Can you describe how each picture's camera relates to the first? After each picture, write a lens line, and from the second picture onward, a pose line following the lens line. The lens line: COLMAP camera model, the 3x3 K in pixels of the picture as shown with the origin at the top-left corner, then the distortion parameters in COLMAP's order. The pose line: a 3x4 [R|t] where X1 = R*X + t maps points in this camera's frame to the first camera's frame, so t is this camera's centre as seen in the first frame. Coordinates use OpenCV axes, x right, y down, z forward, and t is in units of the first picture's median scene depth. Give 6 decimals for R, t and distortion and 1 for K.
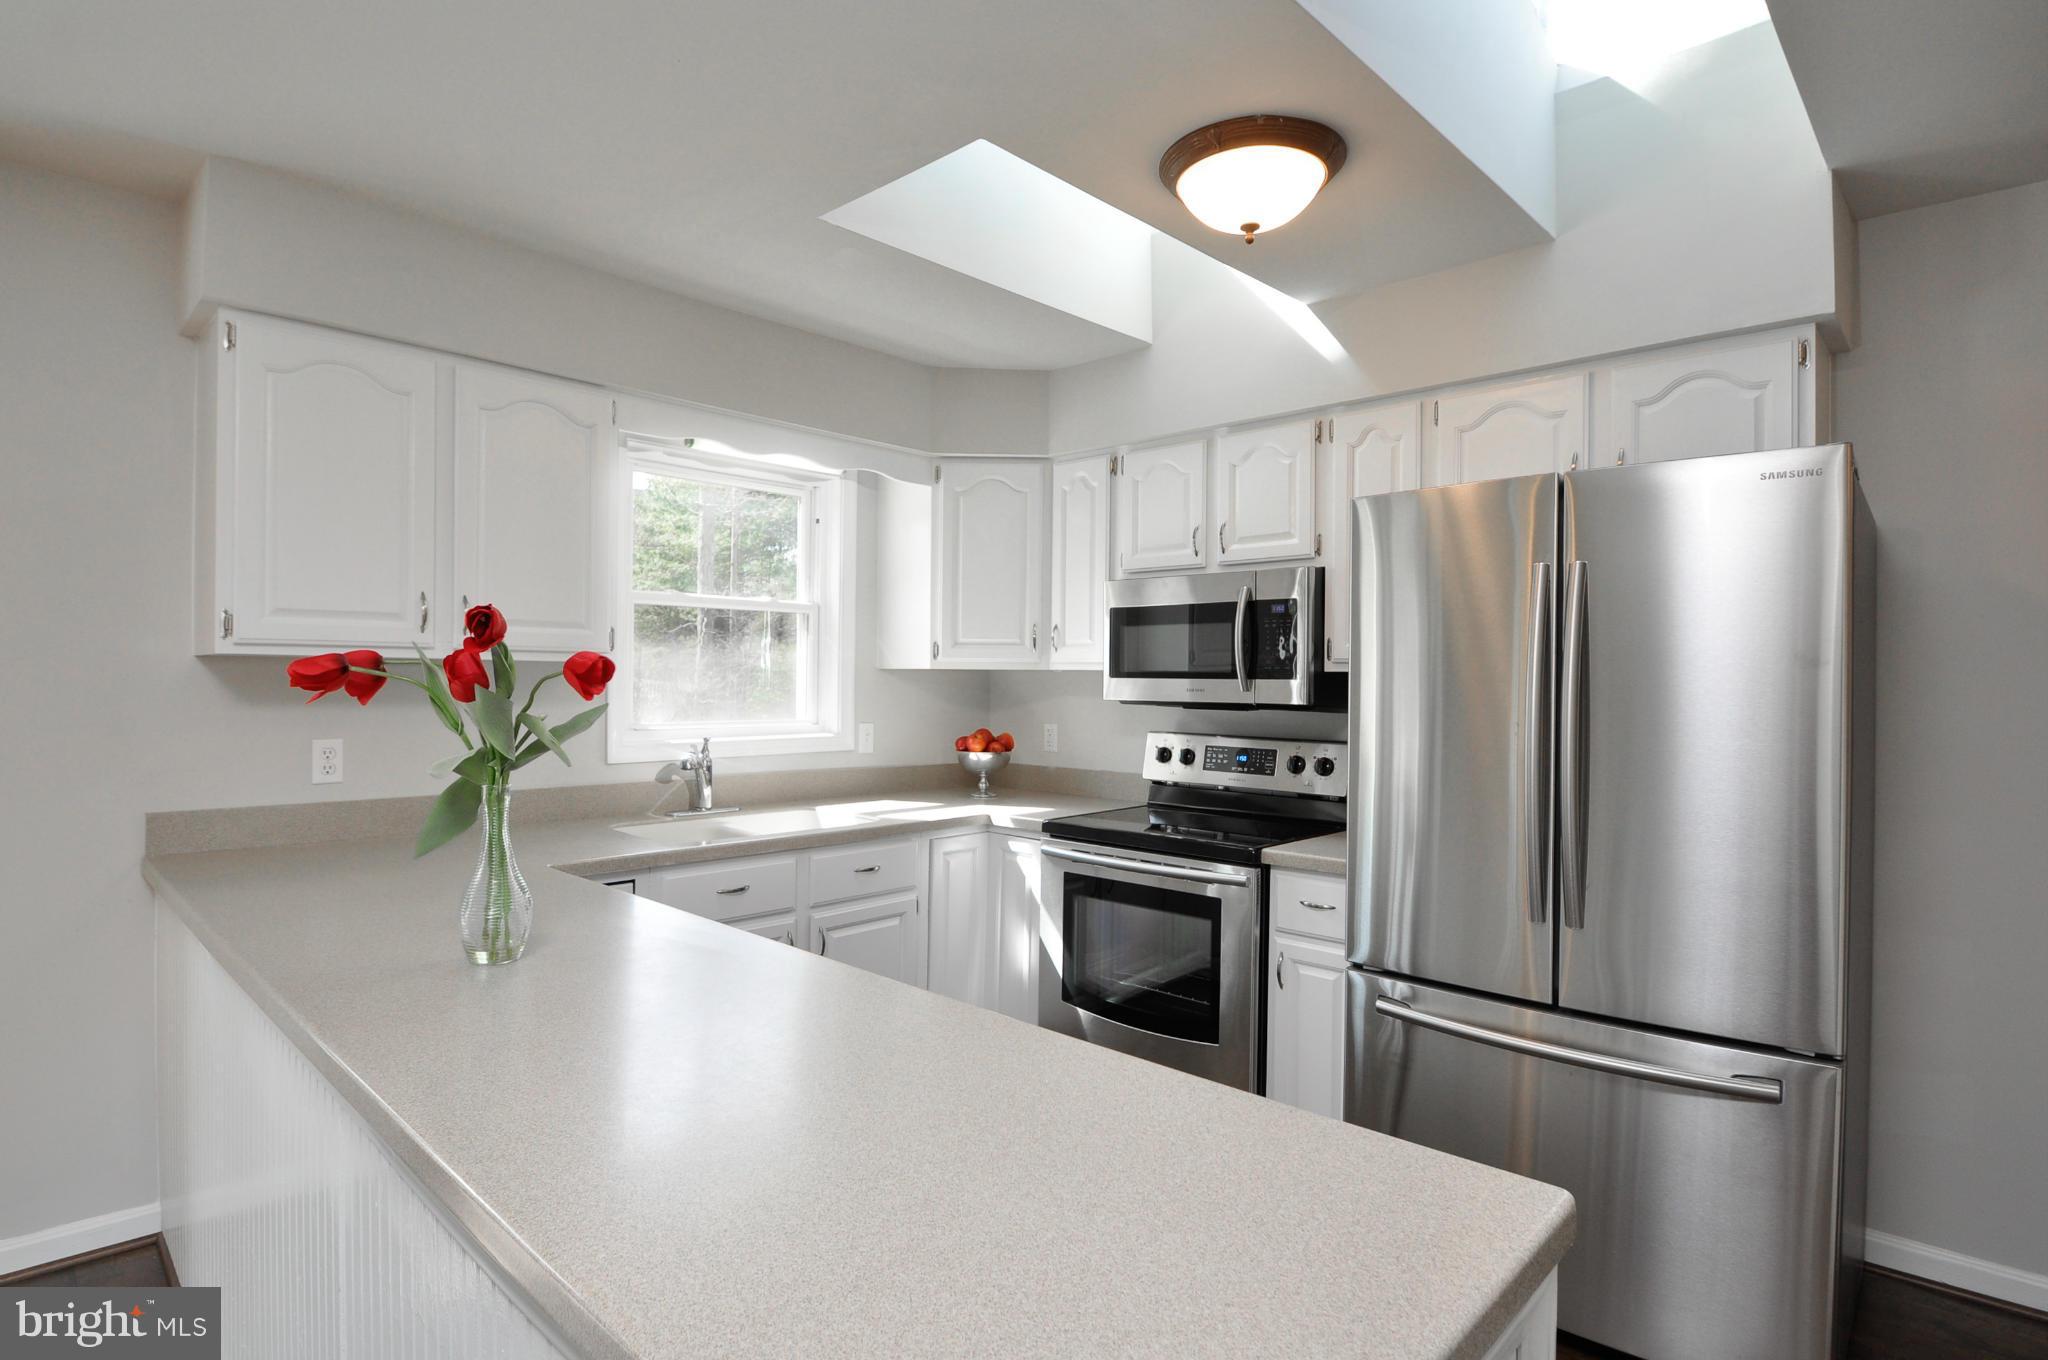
lens RADIAL K [[1050.5, 0, 1026.6], [0, 1050.5, 675.3], [0, 0, 1]] dist [-0.019266, -0.001612]
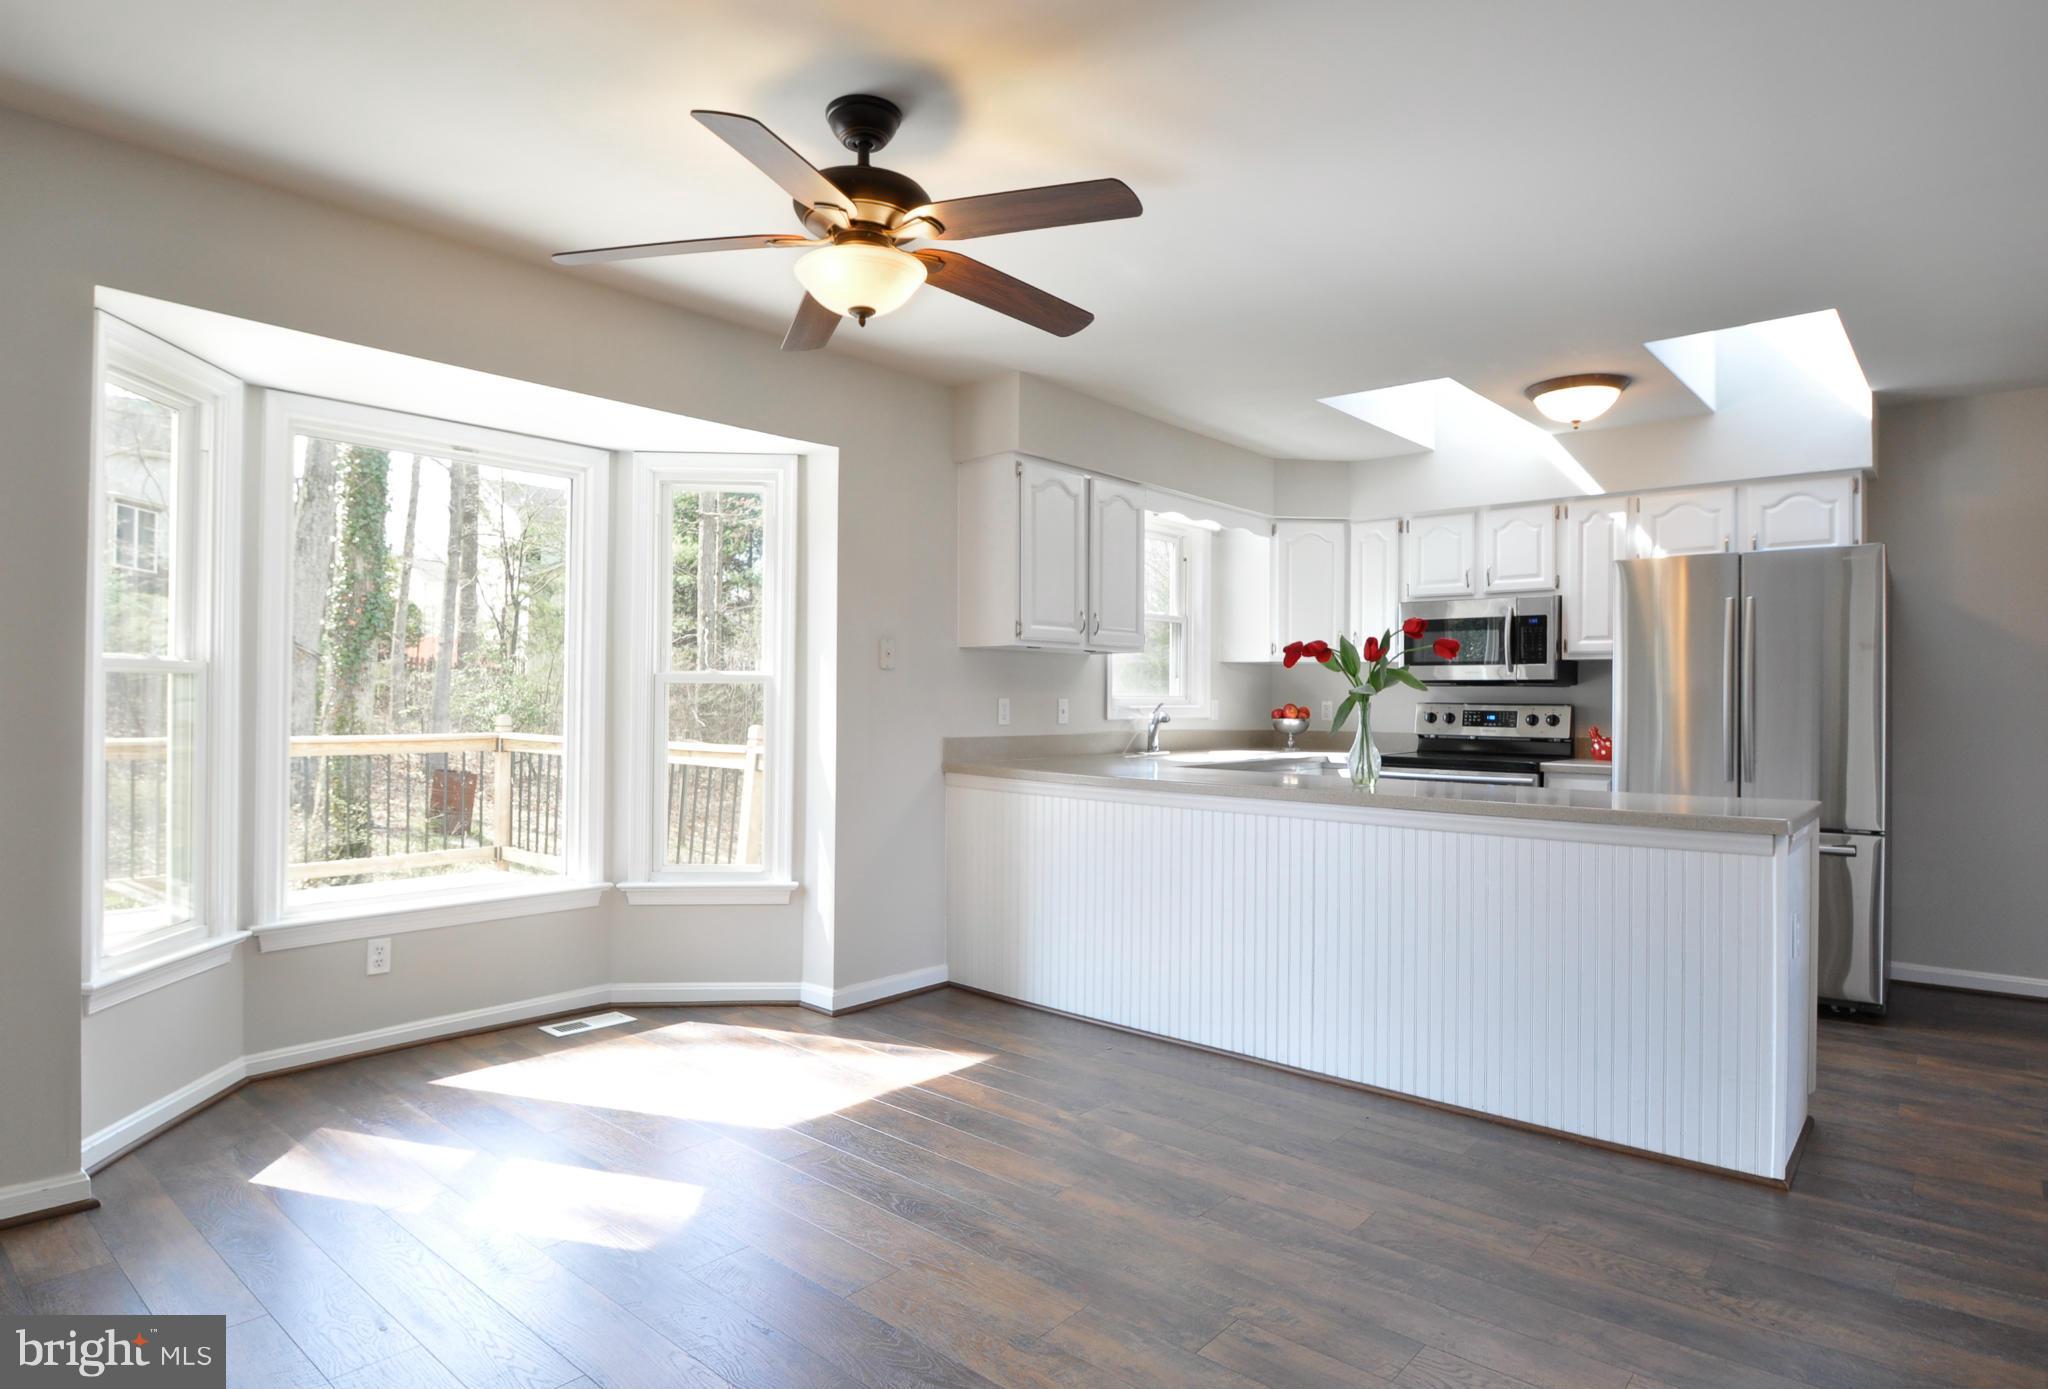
lens RADIAL K [[1134.1, 0, 1014.0], [0, 1134.1, 692.3], [0, 0, 1]] dist [-0.019207, -0.002116]
pose [[0.999237, -0.002173, 0.038998, -0.595769], [0.002130, 0.999997, 0.001129, 0.040805], [-0.039000, -0.001045, 0.999239, -0.675421]]
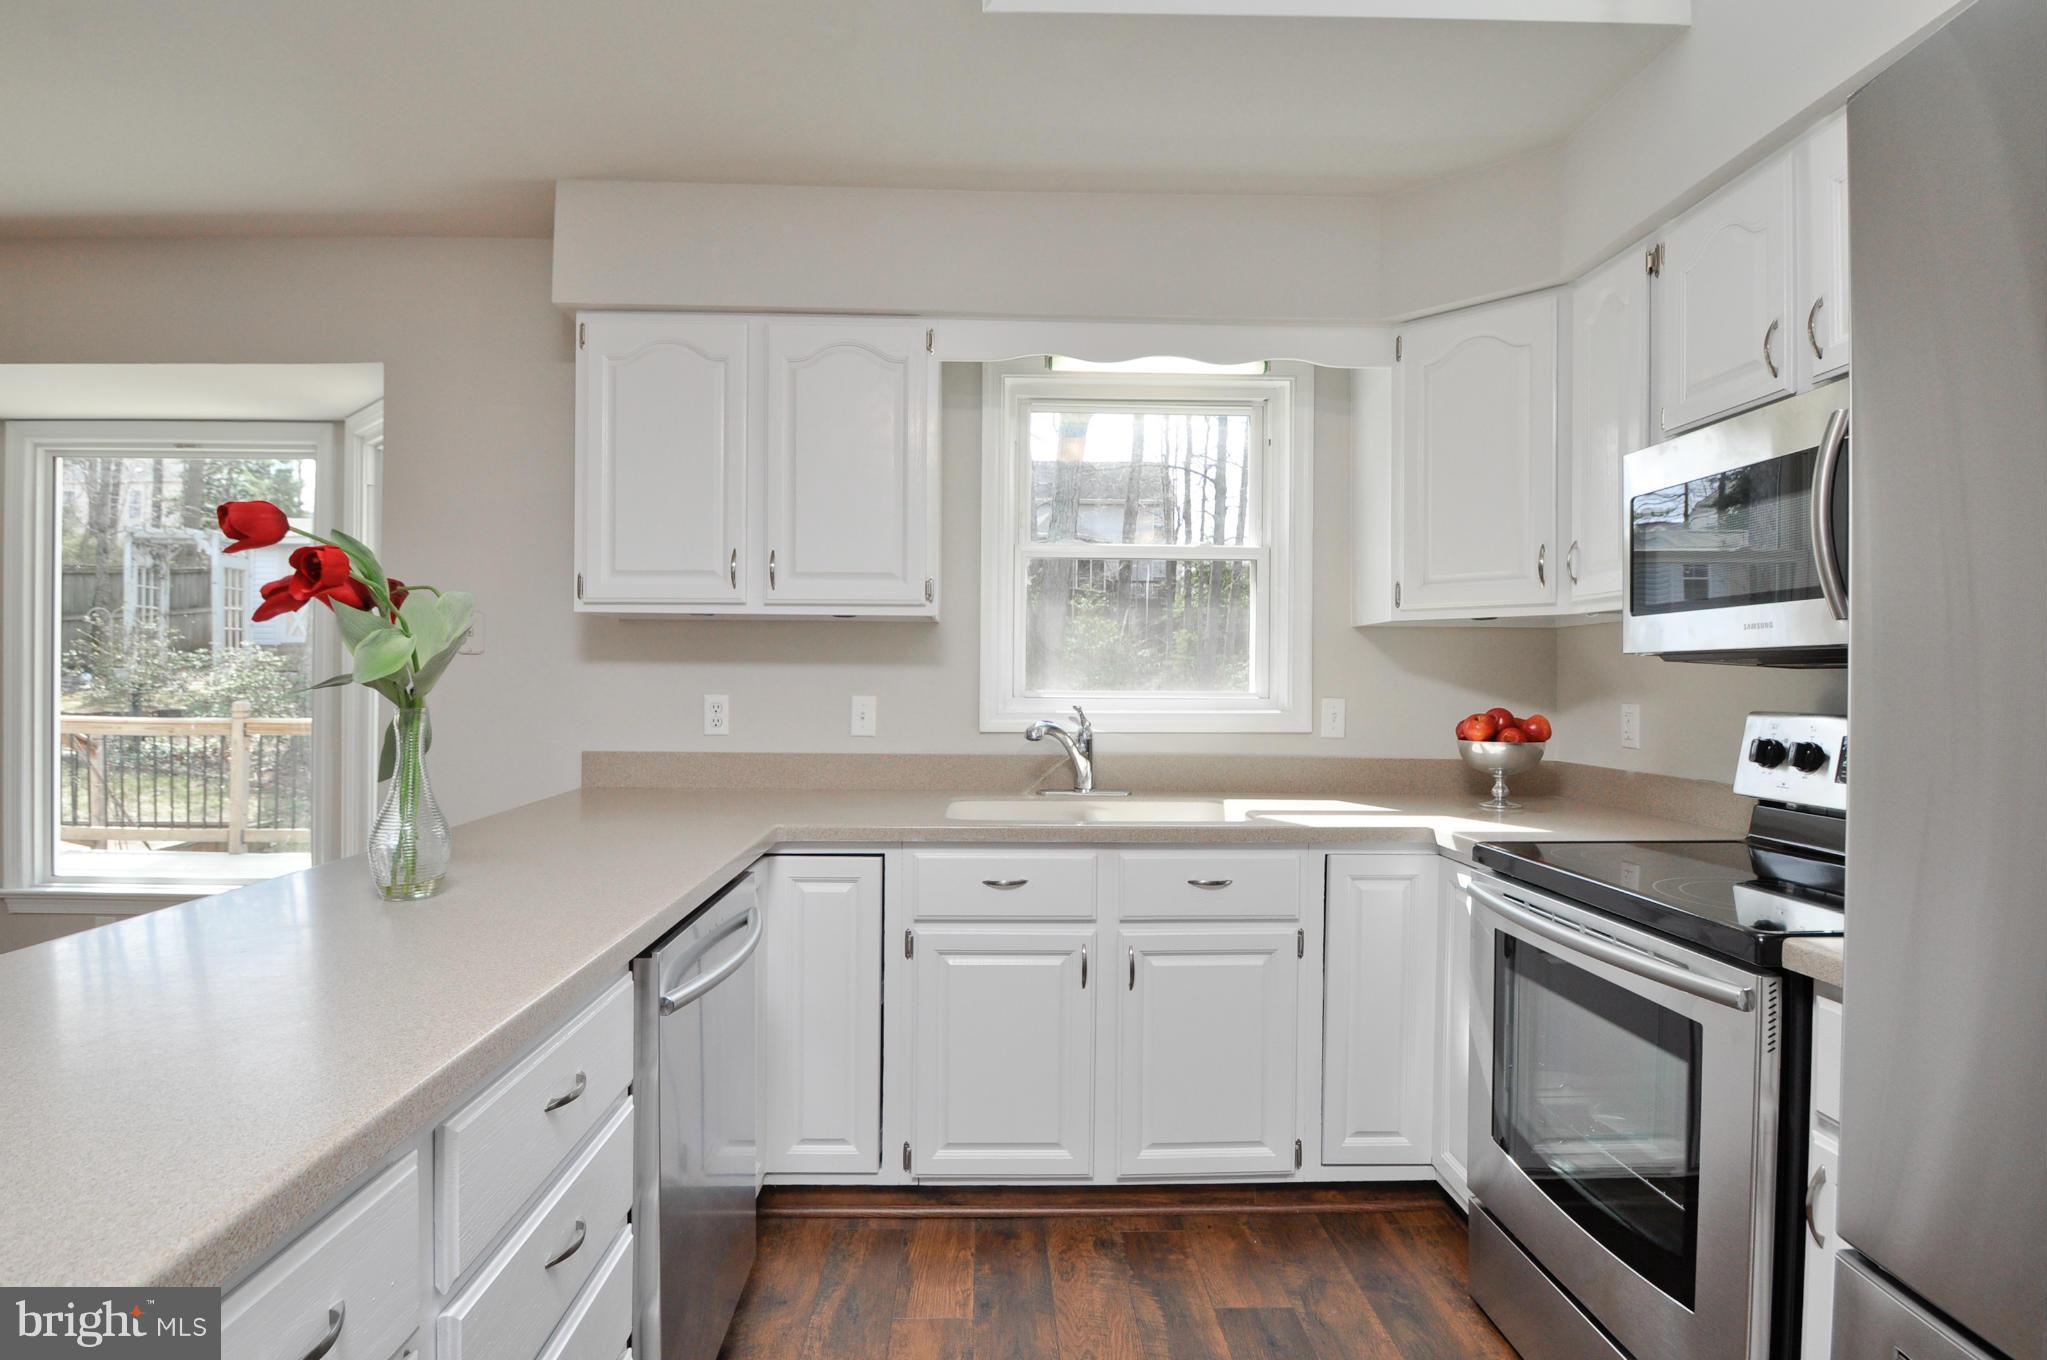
lens RADIAL K [[1049.9, 0, 1007.9], [0, 1049.9, 683.3], [0, 0, 1]] dist [-0.019266, -0.001612]
pose [[0.706781, -0.003940, -0.707421, 0.263575], [0.002673, 0.999992, -0.002899, 0.043641], [0.707427, 0.000159, 0.706787, 0.359300]]
